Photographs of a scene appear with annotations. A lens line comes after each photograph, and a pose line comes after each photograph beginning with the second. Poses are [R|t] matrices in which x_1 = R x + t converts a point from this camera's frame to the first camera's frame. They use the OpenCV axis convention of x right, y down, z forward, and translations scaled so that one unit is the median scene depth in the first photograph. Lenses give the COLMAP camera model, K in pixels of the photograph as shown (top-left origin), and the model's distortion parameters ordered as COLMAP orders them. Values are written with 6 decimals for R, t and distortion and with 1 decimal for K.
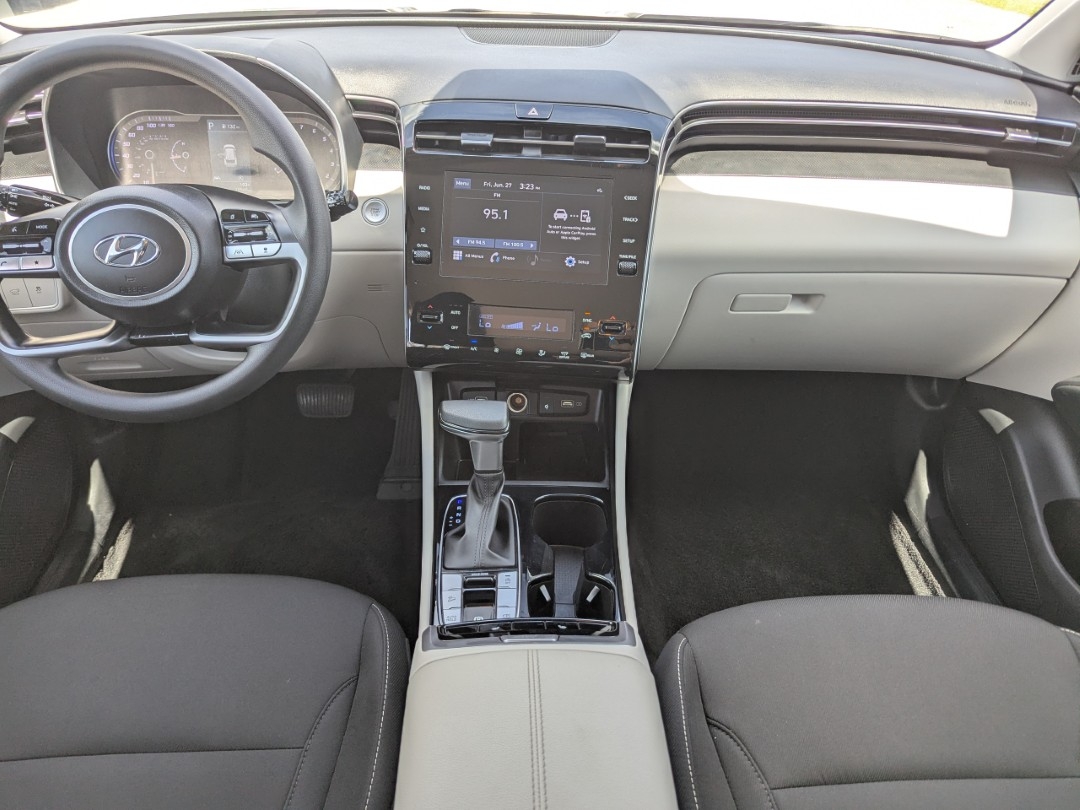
lens RADIAL K [[759.9, 0, 545.0], [0, 759.9, 396.1], [0, 0, 1]] dist [0.034541, -0.028746]
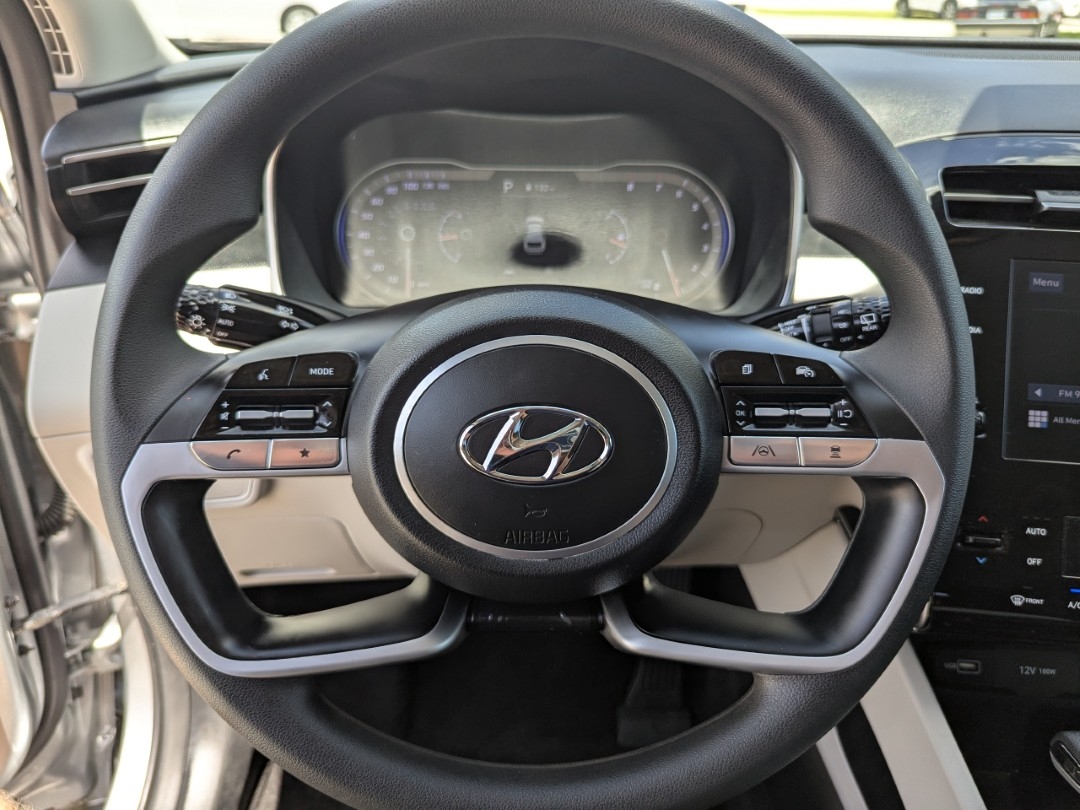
lens RADIAL K [[778.4, 0, 546.4], [0, 778.4, 388.9], [0, 0, 1]] dist [0.009287, -0.010793]
pose [[0.999283, 0.009547, -0.036637, -0.425119], [-0.014111, 0.991875, -0.126428, -0.134535], [0.035133, 0.126855, 0.991299, 0.468621]]
